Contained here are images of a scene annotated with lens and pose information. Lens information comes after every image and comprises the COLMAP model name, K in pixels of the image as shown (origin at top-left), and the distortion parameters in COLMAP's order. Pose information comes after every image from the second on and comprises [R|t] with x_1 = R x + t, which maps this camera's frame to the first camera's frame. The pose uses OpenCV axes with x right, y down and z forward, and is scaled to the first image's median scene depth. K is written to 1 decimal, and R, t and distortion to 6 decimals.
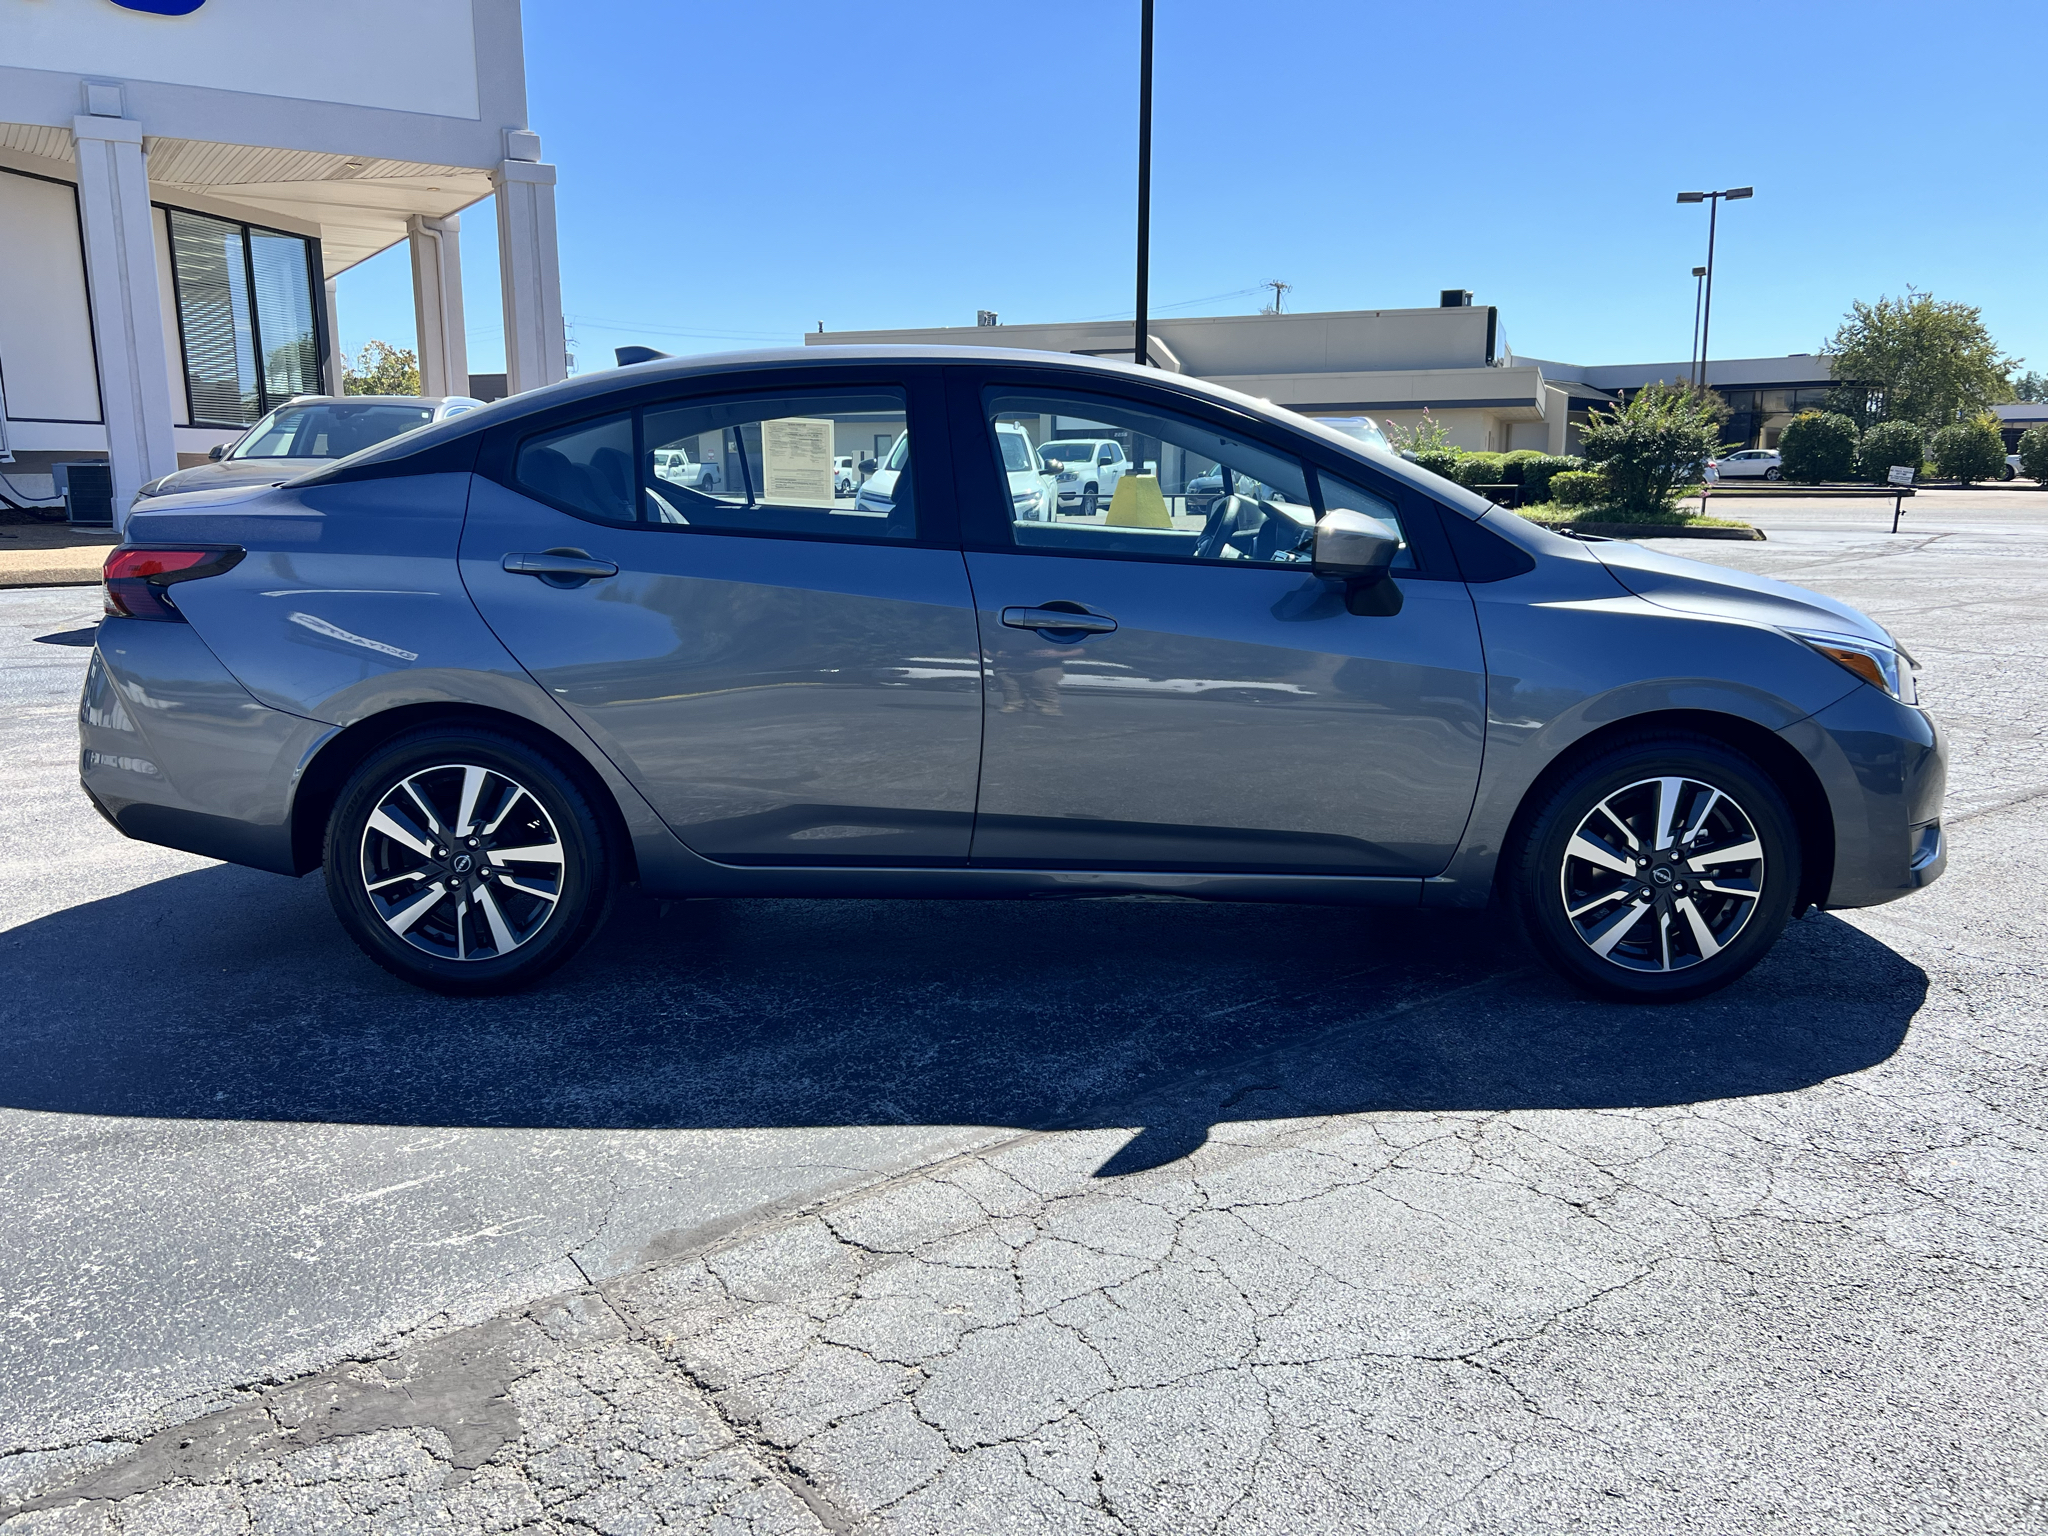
lens RADIAL K [[1541.6, 0, 1036.2], [0, 1541.6, 785.8], [0, 0, 1]] dist [0.072662, -0.081260]
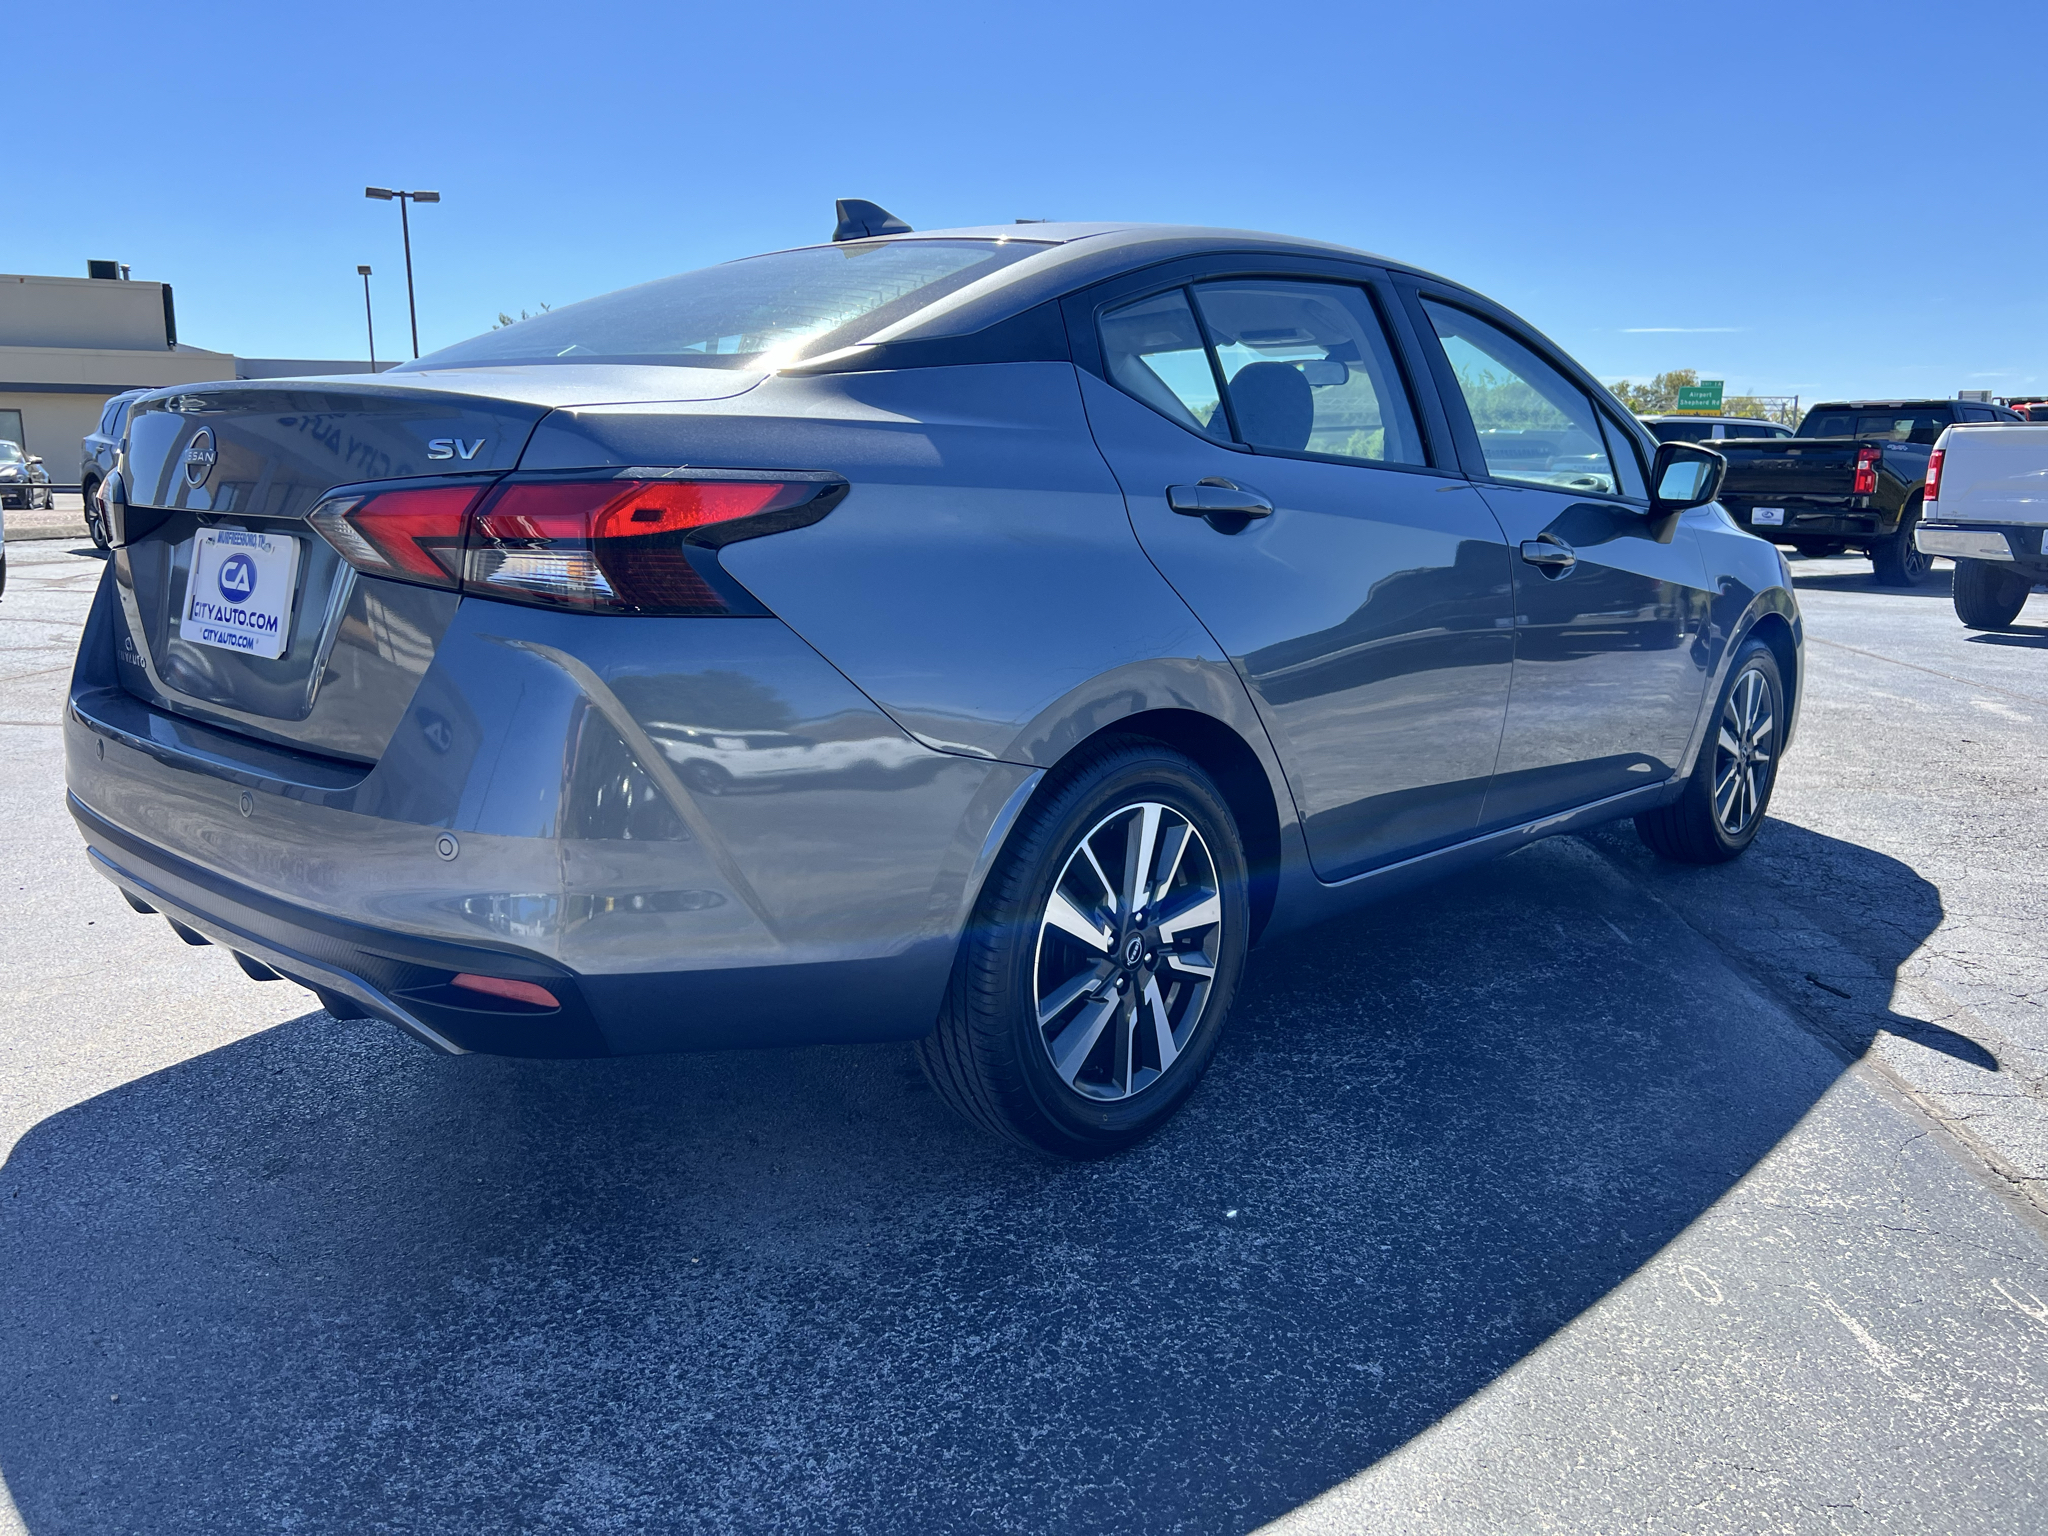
lens RADIAL K [[1541.6, 0, 1036.2], [0, 1541.6, 785.8], [0, 0, 1]] dist [0.072662, -0.081260]
pose [[0.678091, -0.137387, 0.722023, -0.871160], [0.139650, 0.988562, 0.056950, -0.064248], [-0.721589, 0.062213, 0.689521, 0.573242]]
